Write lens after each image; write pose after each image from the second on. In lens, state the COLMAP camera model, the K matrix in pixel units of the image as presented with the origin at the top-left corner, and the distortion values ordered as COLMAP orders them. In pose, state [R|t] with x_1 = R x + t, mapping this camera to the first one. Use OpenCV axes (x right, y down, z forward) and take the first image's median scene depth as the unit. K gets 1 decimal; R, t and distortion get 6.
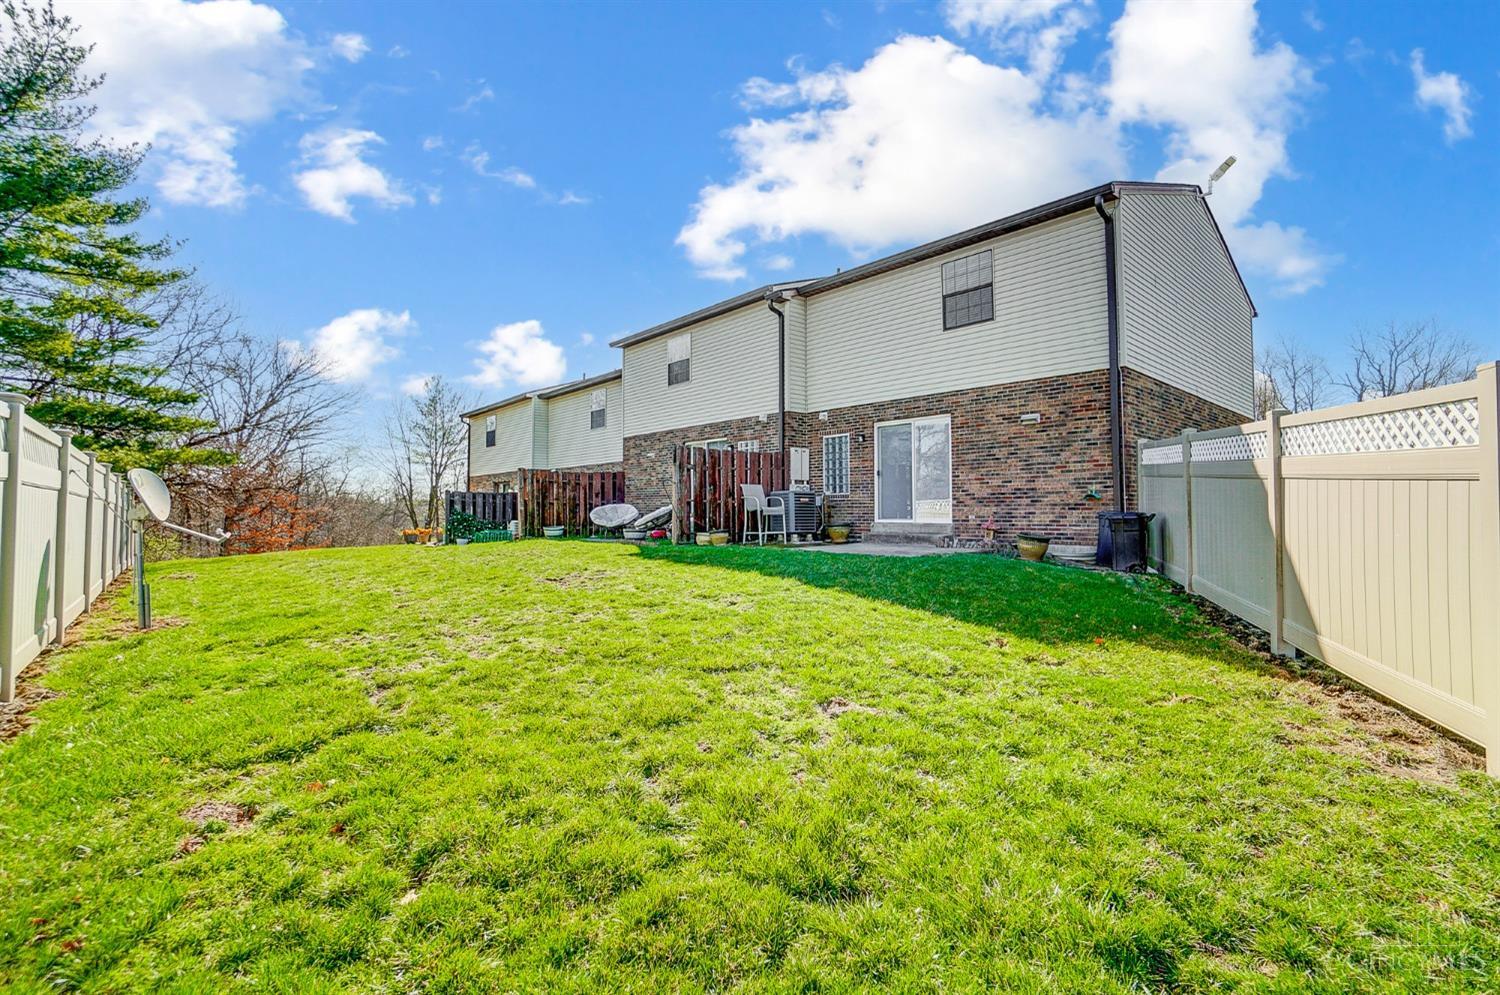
lens RADIAL K [[657.6, 0, 748.2], [0, 657.6, 485.7], [0, 0, 1]] dist [-0.002448, 0.000006]
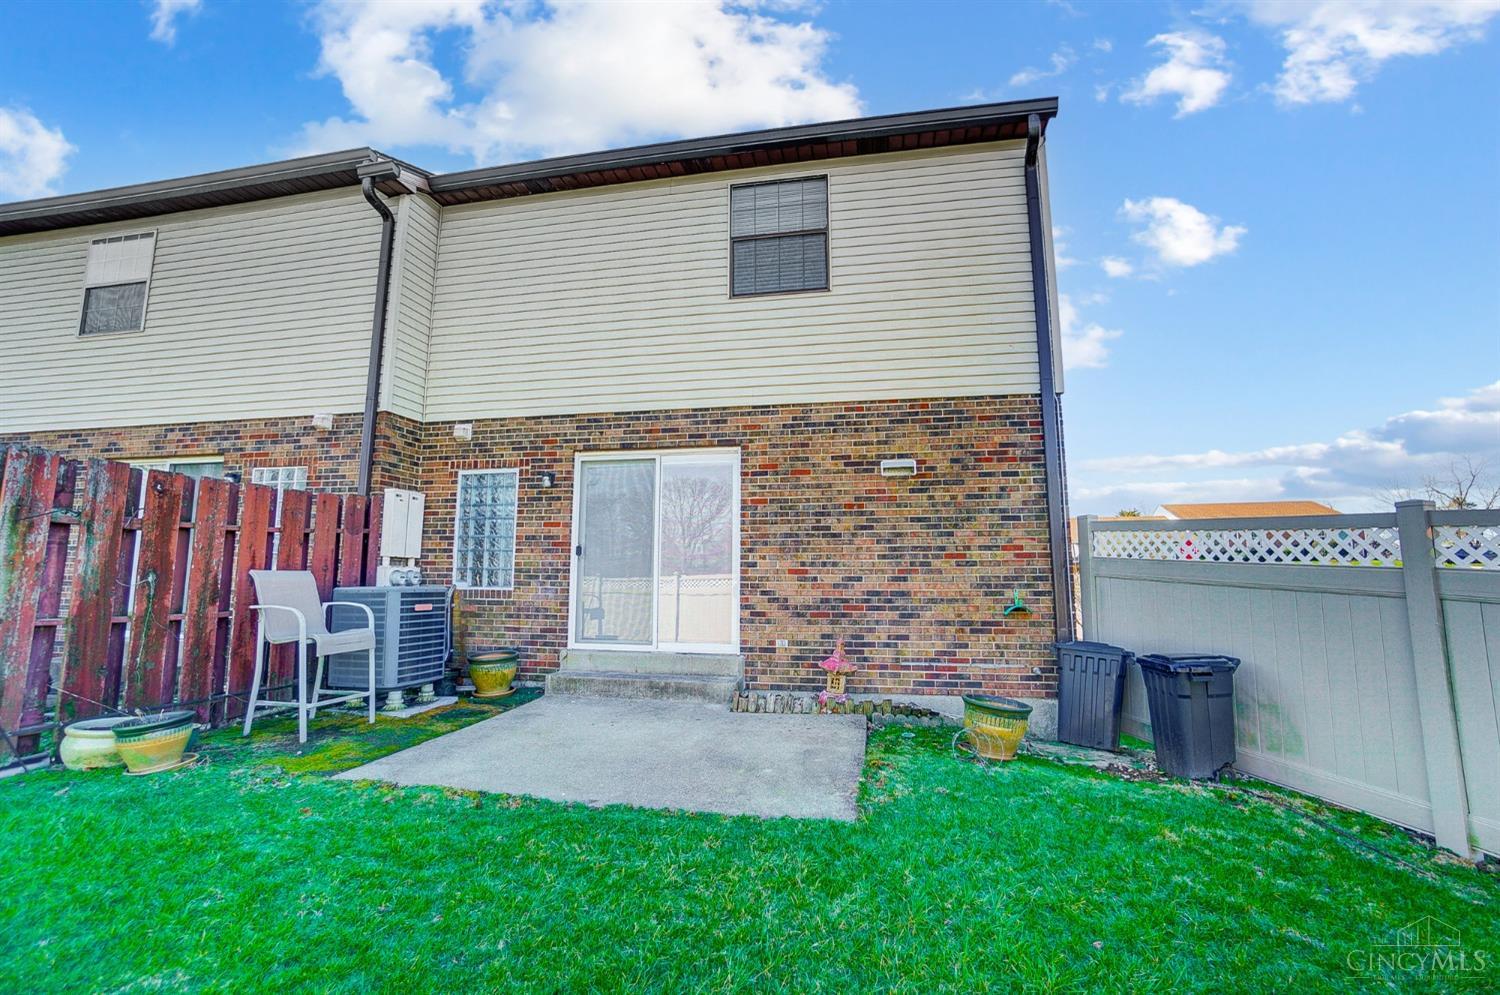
lens RADIAL K [[650.8, 0, 747.9], [0, 650.8, 488.0], [0, 0, 1]] dist [-0.051755, 0.000255]
pose [[0.796644, 0.082643, 0.598772, -0.003555], [-0.026033, 0.994381, -0.102609, -0.019492], [-0.603887, 0.066155, 0.794320, 0.525876]]
